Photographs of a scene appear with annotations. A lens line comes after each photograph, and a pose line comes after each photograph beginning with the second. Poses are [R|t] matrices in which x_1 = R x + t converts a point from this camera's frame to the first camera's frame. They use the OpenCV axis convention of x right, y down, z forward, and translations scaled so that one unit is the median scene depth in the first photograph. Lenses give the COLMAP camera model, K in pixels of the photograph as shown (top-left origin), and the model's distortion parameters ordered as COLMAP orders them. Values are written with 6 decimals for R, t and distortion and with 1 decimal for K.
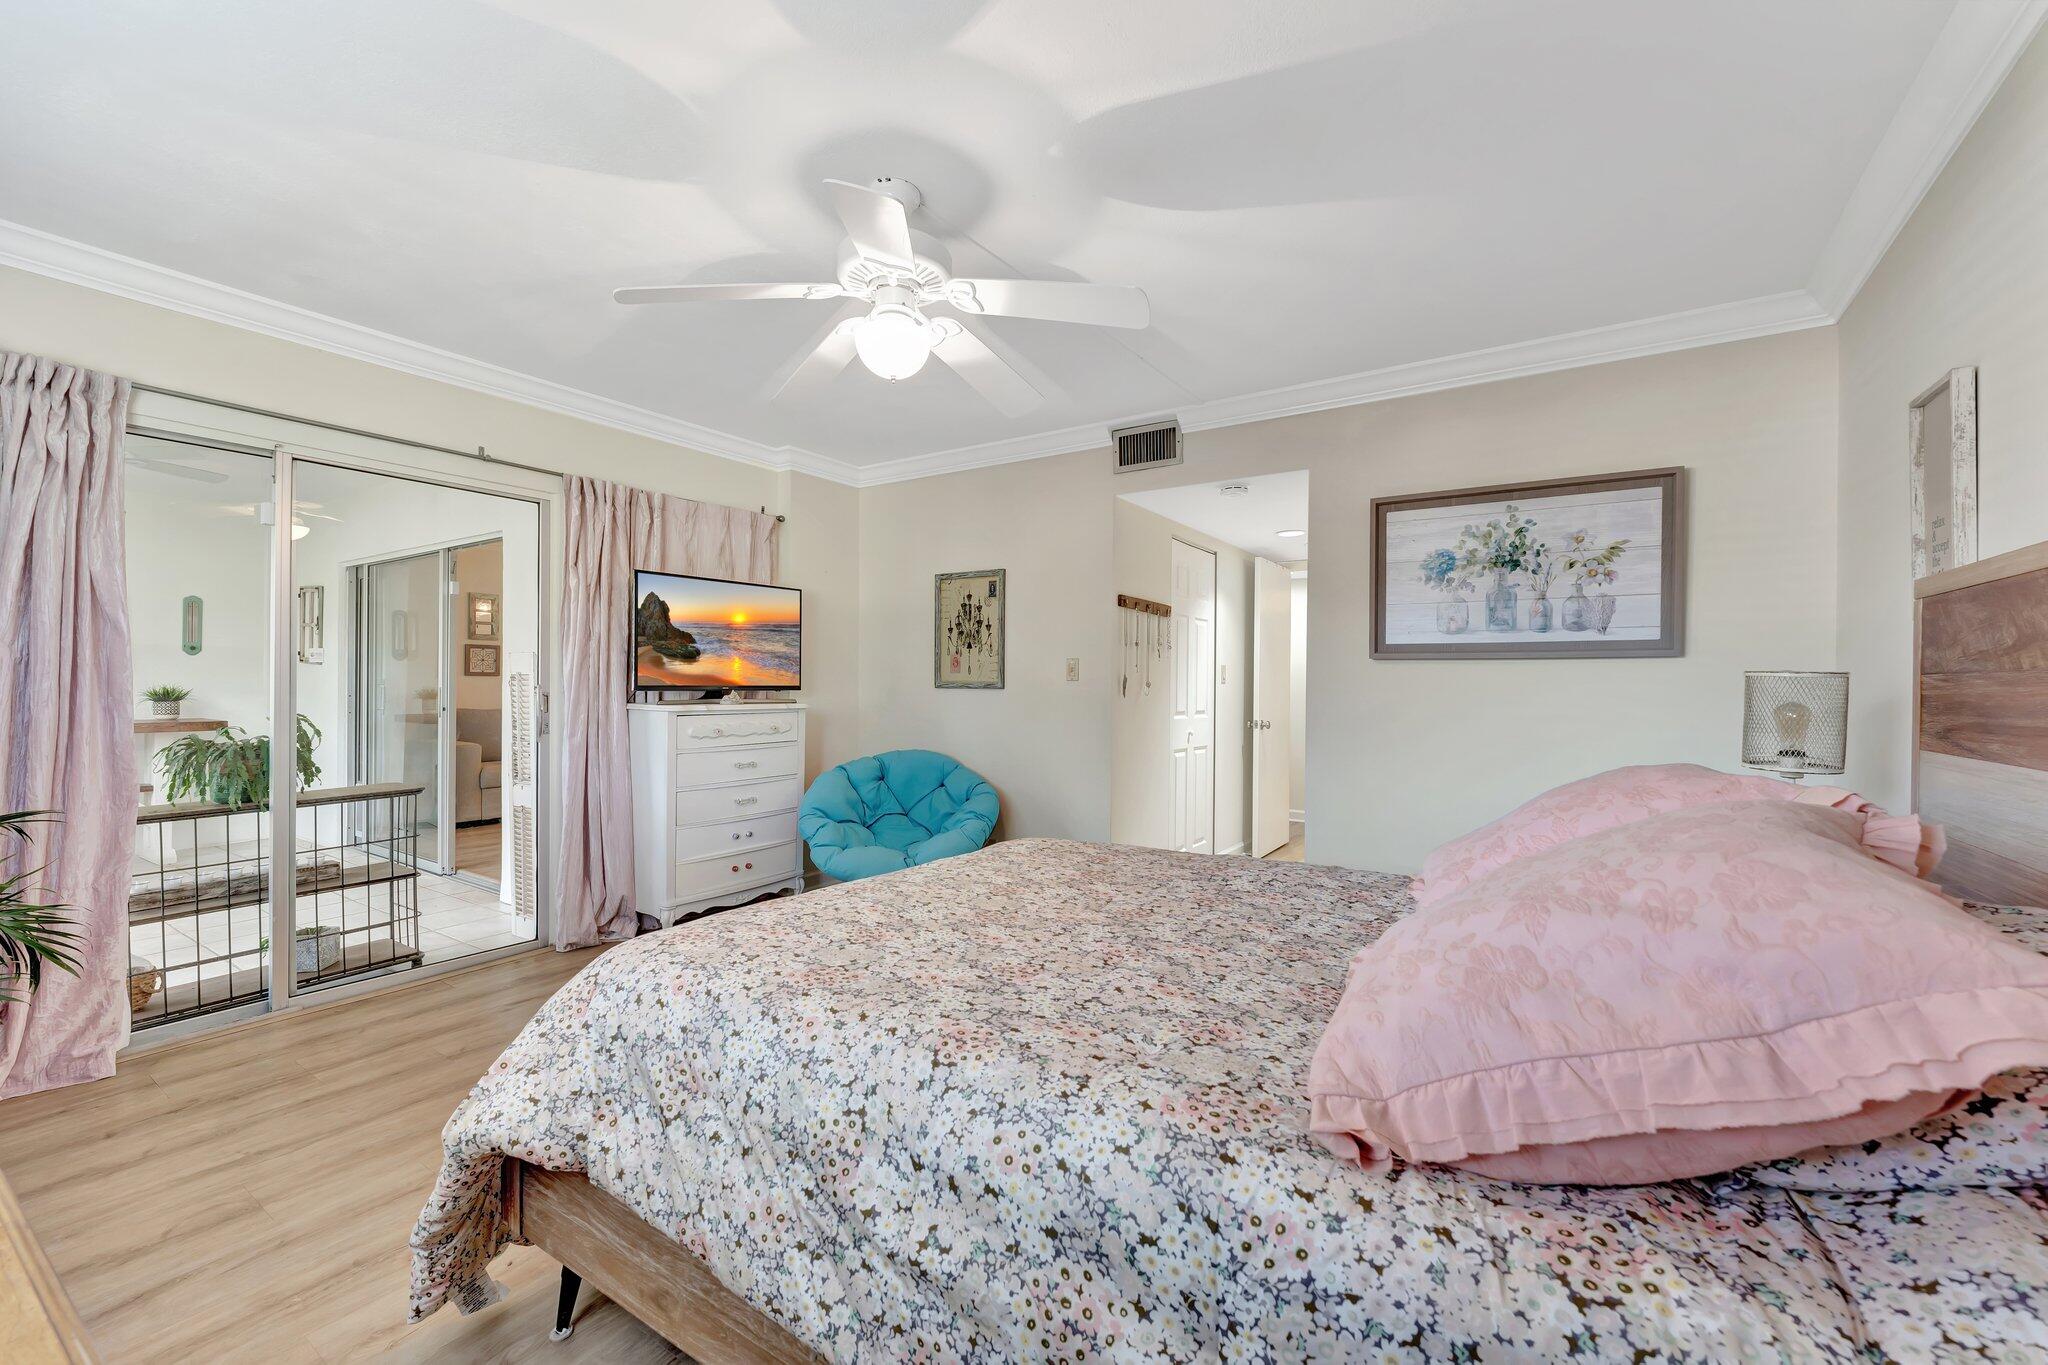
lens RADIAL K [[833.7, 0, 1030.5], [0, 833.7, 683.1], [0, 0, 1]] dist [-0.002107, -0.001083]
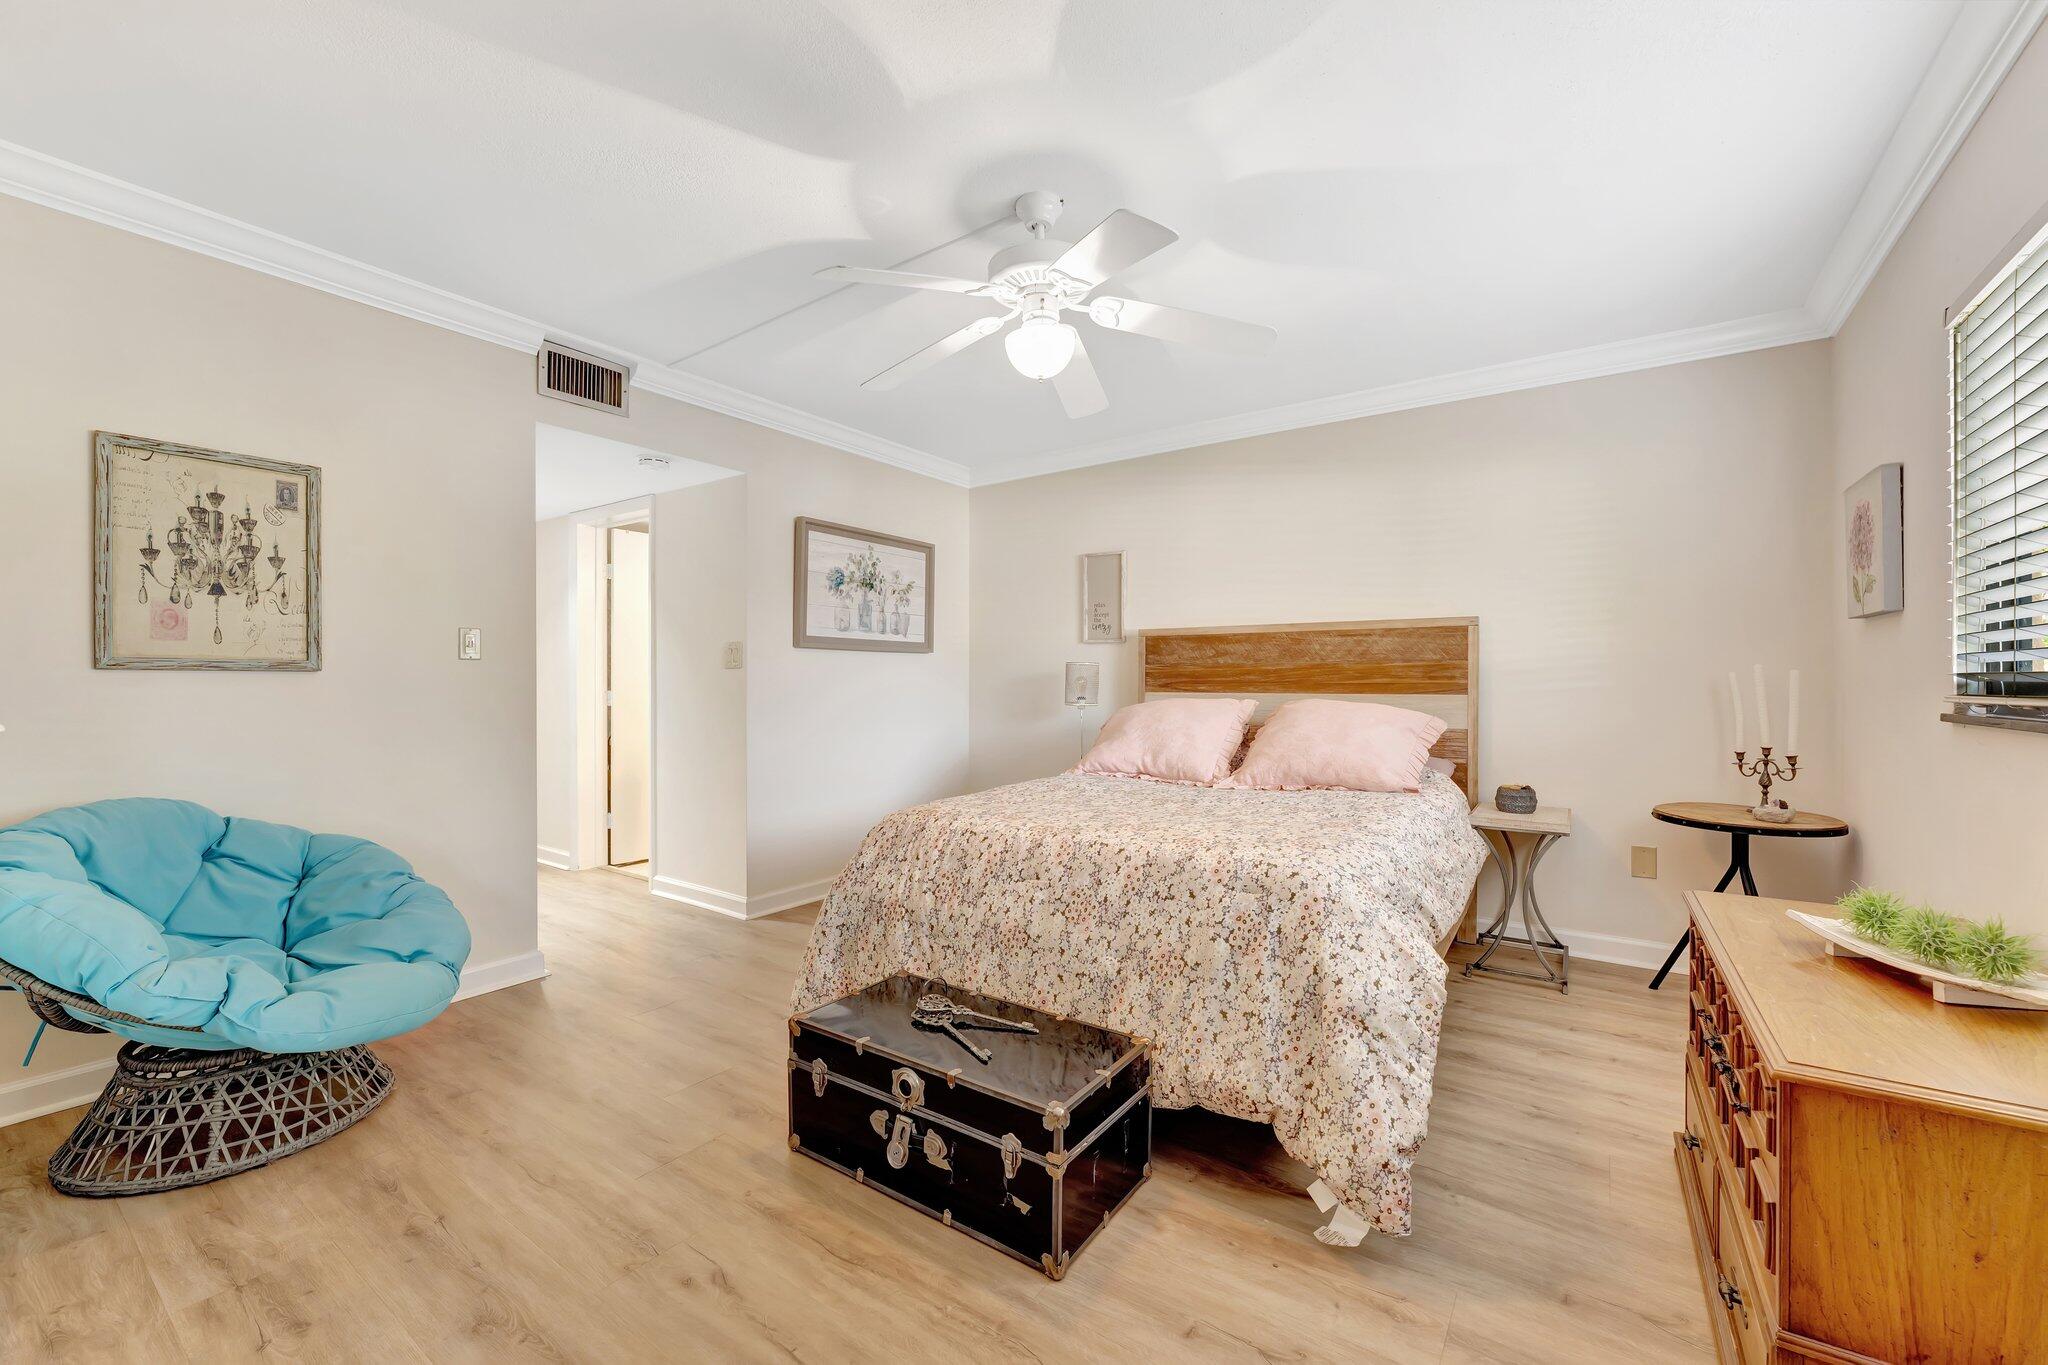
lens RADIAL K [[833.7, 0, 1026.1], [0, 833.7, 680.6], [0, 0, 1]] dist [-0.002107, -0.001083]
pose [[0.022746, -0.004121, 0.999733, -0.607064], [0.000743, 0.999991, 0.004105, 0.011571], [-0.999741, 0.000649, 0.022749, 0.484639]]
